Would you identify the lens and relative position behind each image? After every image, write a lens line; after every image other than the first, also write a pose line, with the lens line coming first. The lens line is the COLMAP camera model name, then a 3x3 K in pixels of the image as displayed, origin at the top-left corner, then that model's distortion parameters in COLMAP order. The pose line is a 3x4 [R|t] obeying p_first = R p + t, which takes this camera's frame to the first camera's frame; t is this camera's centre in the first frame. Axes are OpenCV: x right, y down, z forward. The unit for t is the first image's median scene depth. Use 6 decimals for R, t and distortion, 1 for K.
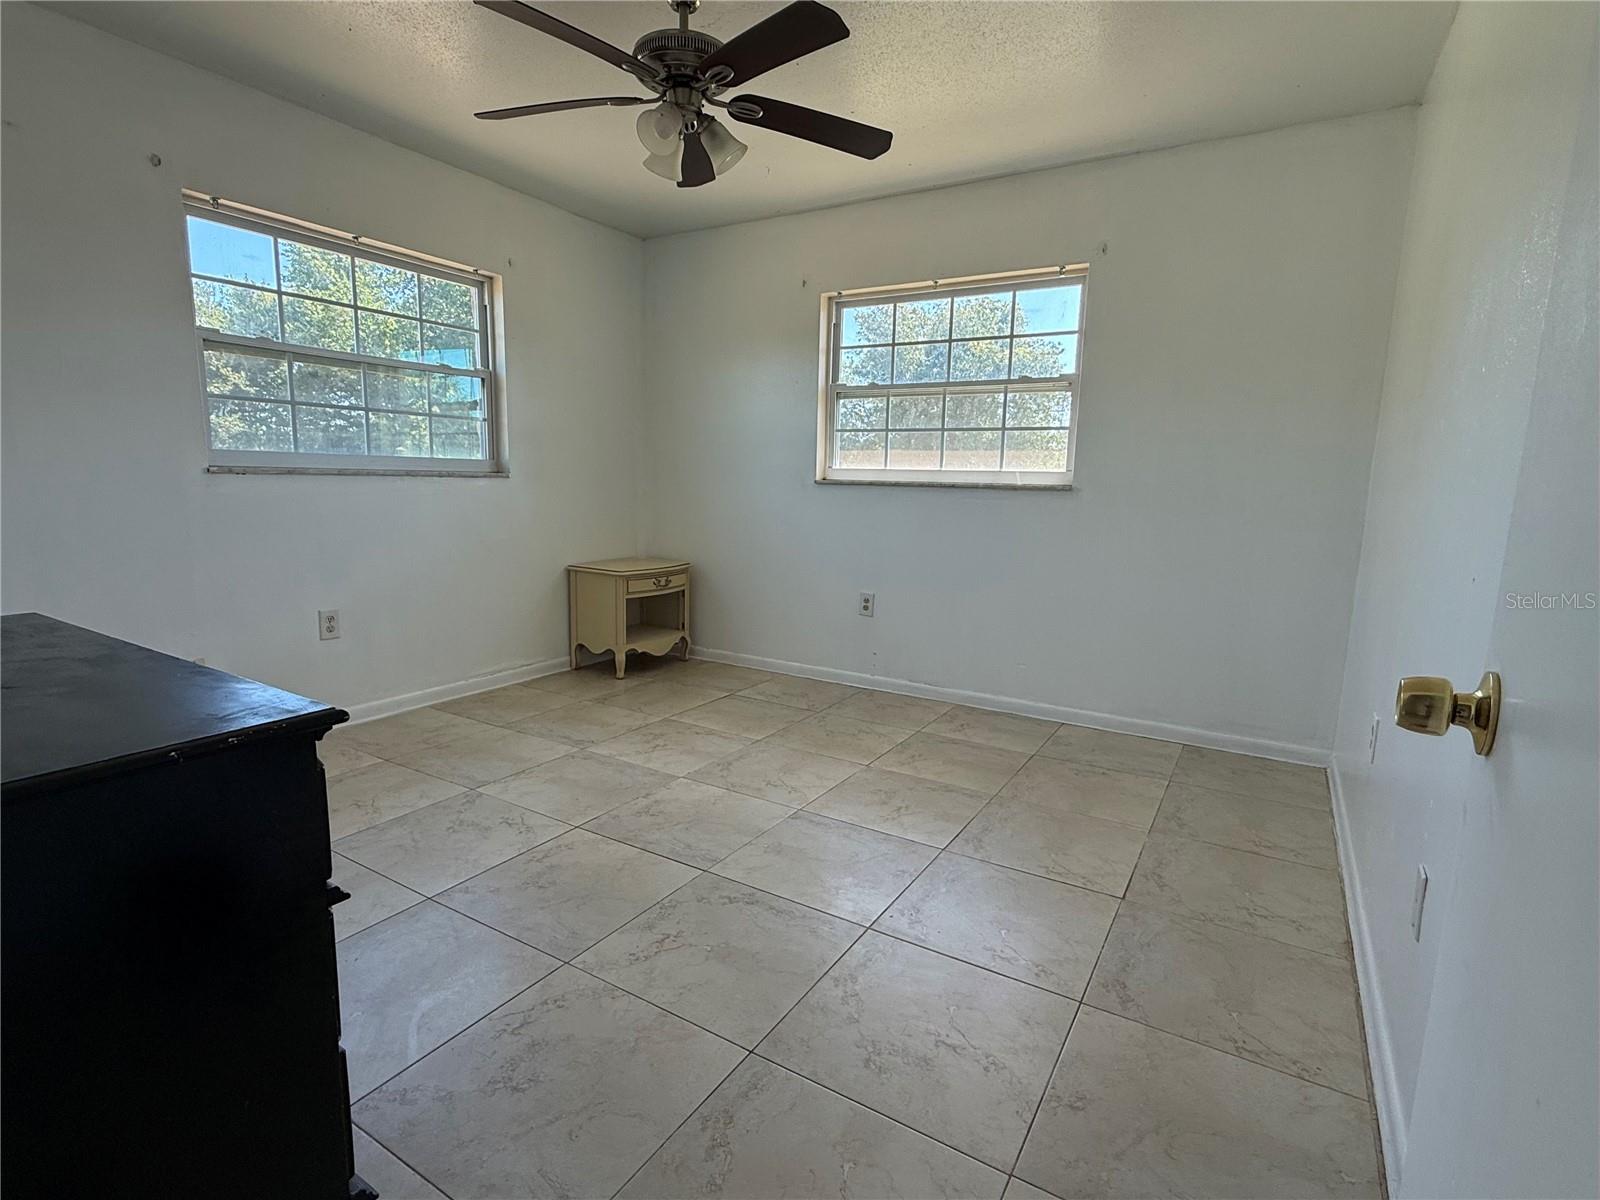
lens RADIAL K [[794.6, 0, 800.0], [0, 794.6, 600.0], [0, 0, 1]] dist [0.000775, -0.000019]
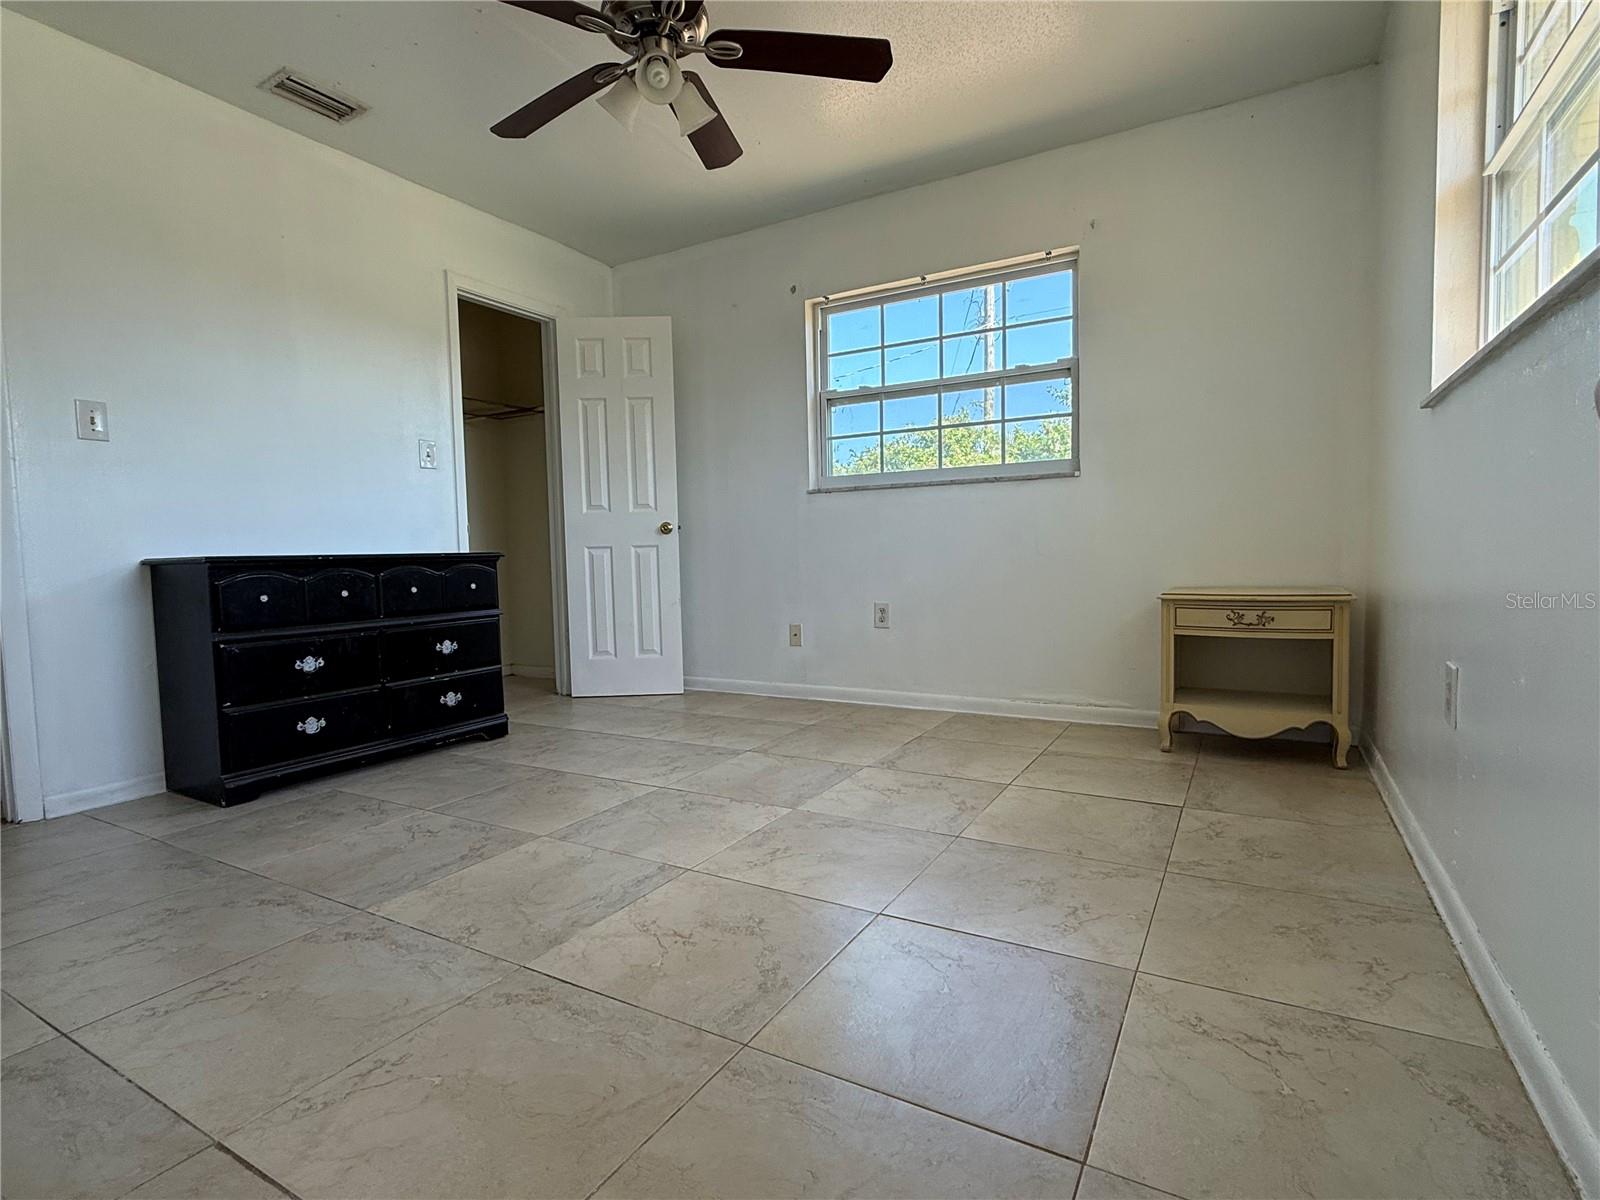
lens RADIAL K [[794.6, 0, 800.0], [0, 794.6, 600.0], [0, 0, 1]] dist [0.000775, -0.000019]
pose [[0.021442, 0.036016, -0.999121, 0.584490], [-0.130160, 0.990946, 0.032928, -0.015159], [0.991261, 0.129340, 0.025936, 0.850708]]
